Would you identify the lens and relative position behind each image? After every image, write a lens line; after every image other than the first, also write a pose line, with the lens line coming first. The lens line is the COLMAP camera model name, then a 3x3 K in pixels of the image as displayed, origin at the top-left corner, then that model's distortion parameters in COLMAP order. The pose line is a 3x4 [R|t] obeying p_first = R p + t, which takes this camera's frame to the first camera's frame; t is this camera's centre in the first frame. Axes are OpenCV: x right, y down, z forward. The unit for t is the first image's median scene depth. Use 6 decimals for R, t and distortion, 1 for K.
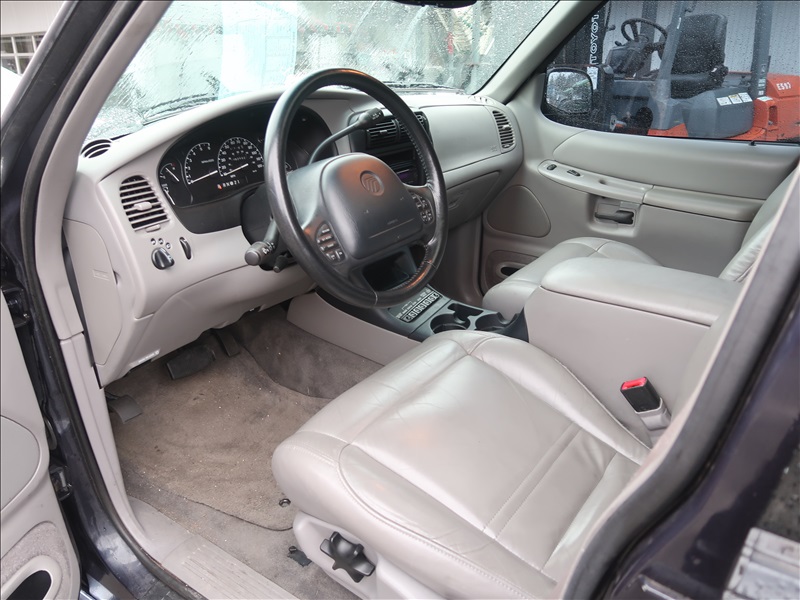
lens RADIAL K [[622.6, 0, 400.0], [0, 622.6, 304.1], [0, 0, 1]] dist [-0.018817, 0.002045]
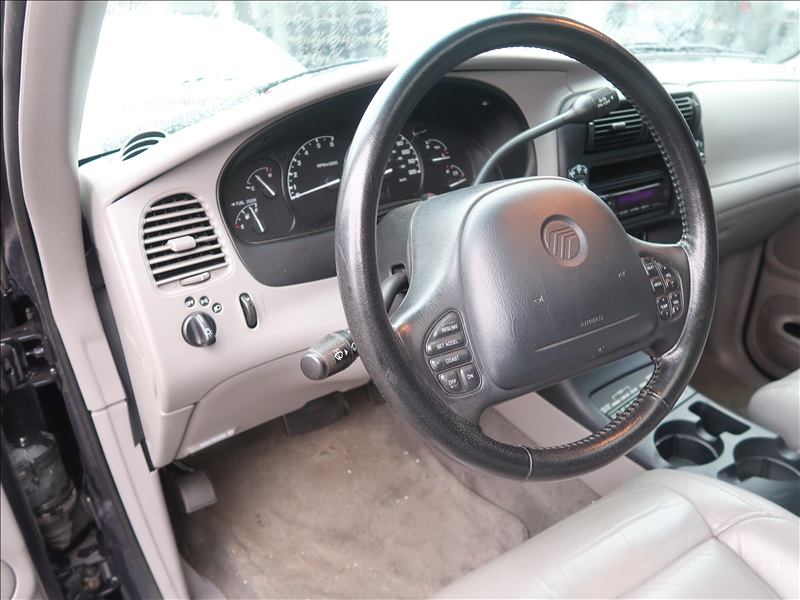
lens RADIAL K [[622.6, 0, 400.0], [0, 622.6, 304.1], [0, 0, 1]] dist [-0.018817, 0.002045]
pose [[0.925605, 0.141521, -0.351037, 0.015450], [-0.123552, 0.989635, 0.073195, -0.144136], [0.357757, -0.024379, 0.933496, 0.415667]]
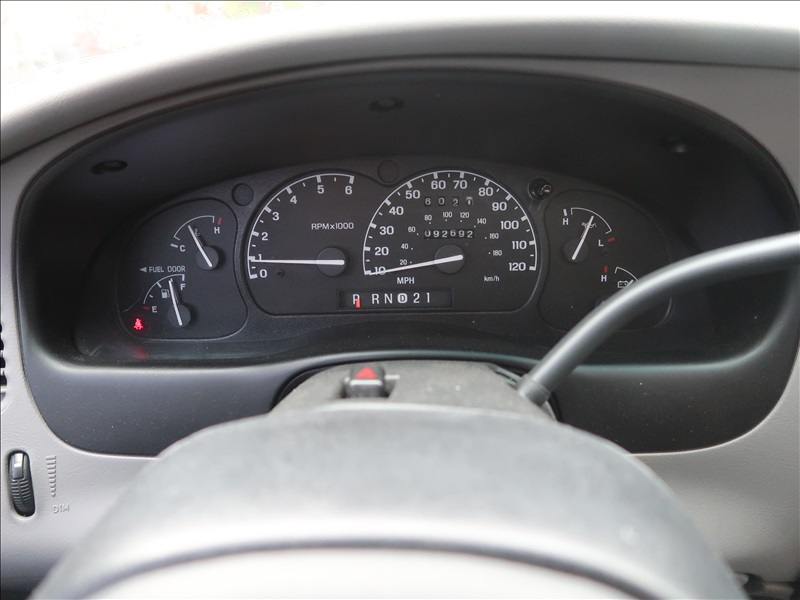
lens RADIAL K [[622.6, 0, 400.0], [0, 622.6, 304.1], [0, 0, 1]] dist [-0.018817, 0.002045]
pose [[0.562217, 0.344056, -0.752022, -0.011177], [-0.307590, 0.931107, 0.196032, -0.275574], [0.767659, 0.121102, 0.629313, 0.833169]]
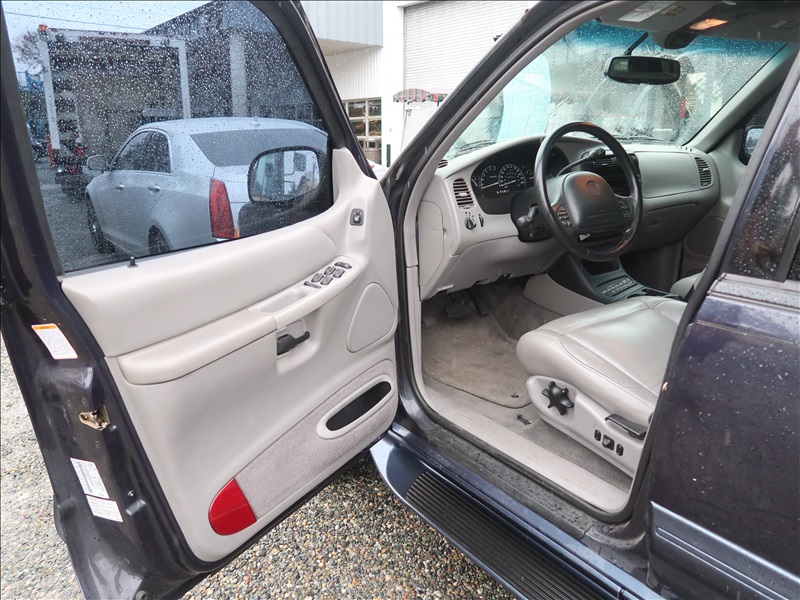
lens RADIAL K [[622.6, 0, 400.0], [0, 622.6, 304.1], [0, 0, 1]] dist [-0.018817, 0.002045]
pose [[0.939702, 0.088506, -0.330344, 0.040534], [-0.119447, 0.990039, -0.074529, 0.272924], [0.320457, 0.109494, 0.940914, -0.641728]]
